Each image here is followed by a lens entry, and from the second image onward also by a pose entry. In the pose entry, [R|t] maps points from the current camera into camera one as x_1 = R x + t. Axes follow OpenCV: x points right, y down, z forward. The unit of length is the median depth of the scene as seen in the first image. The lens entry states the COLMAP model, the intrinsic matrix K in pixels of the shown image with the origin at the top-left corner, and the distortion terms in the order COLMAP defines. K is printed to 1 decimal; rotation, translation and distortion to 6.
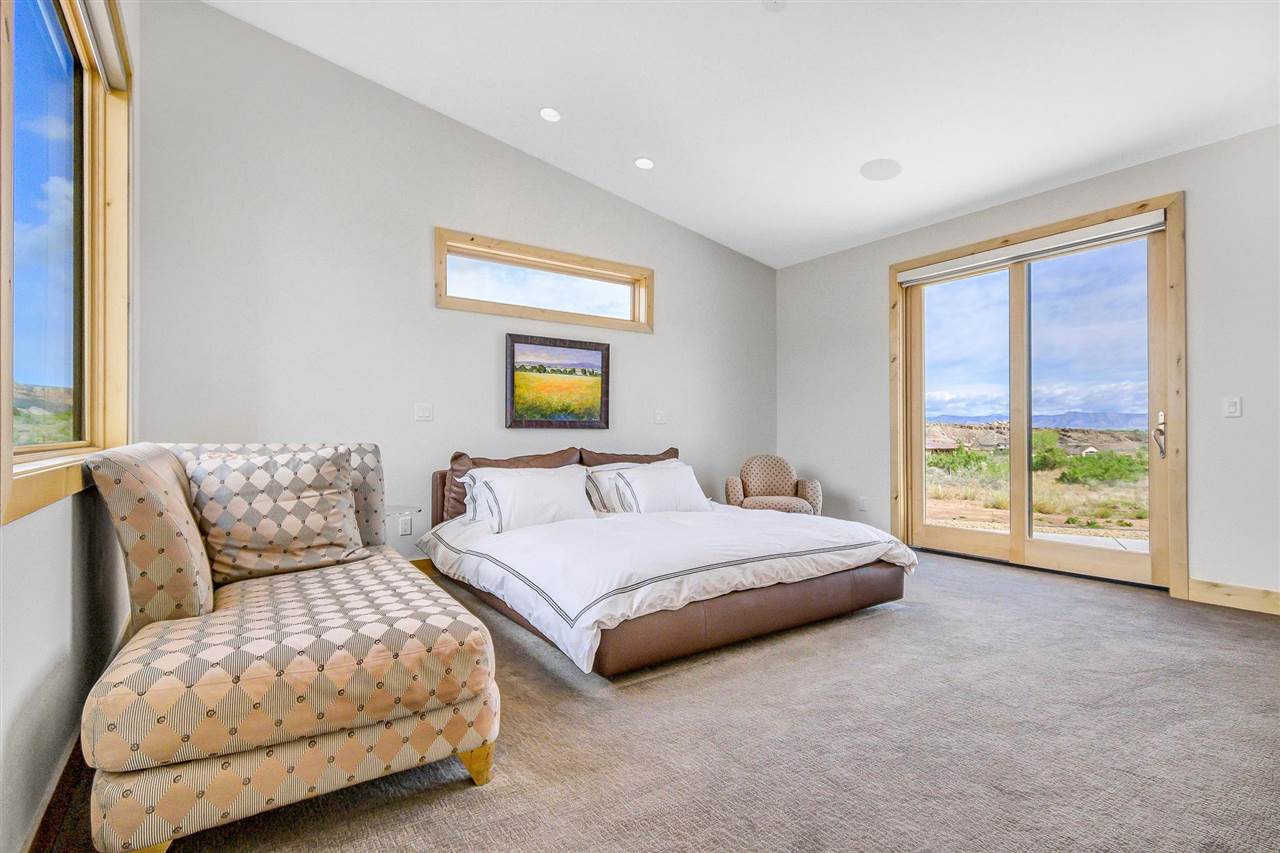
lens RADIAL K [[587.6, 0, 647.7], [0, 587.6, 432.9], [0, 0, 1]] dist [-0.000929, -0.001300]
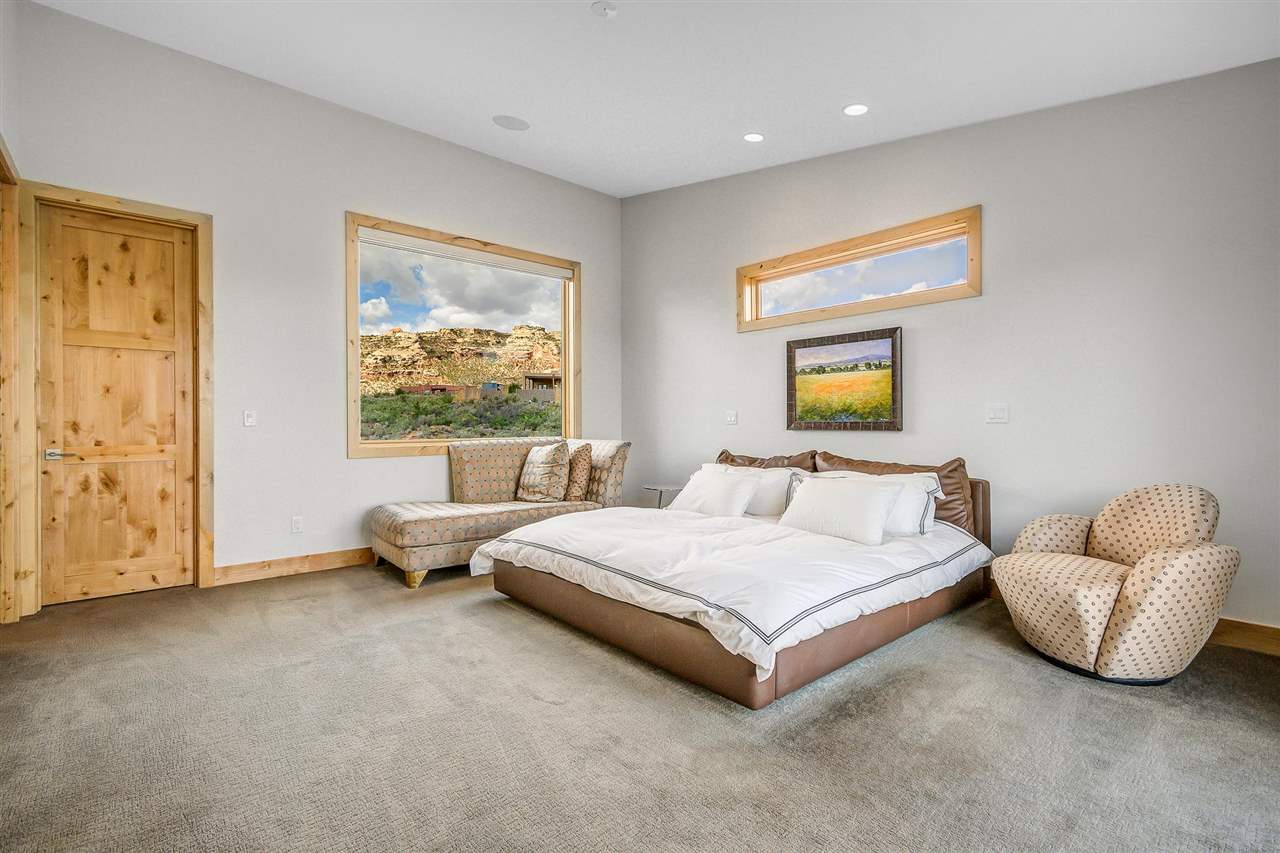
lens RADIAL K [[587.6, 0, 639.7], [0, 587.6, 422.2], [0, 0, 1]] dist [-0.000929, -0.001300]
pose [[0.101142, -0.005638, -0.994856, 0.763272], [0.002790, 0.999982, -0.005384, -0.016691], [0.994868, -0.002231, 0.101156, 0.598218]]
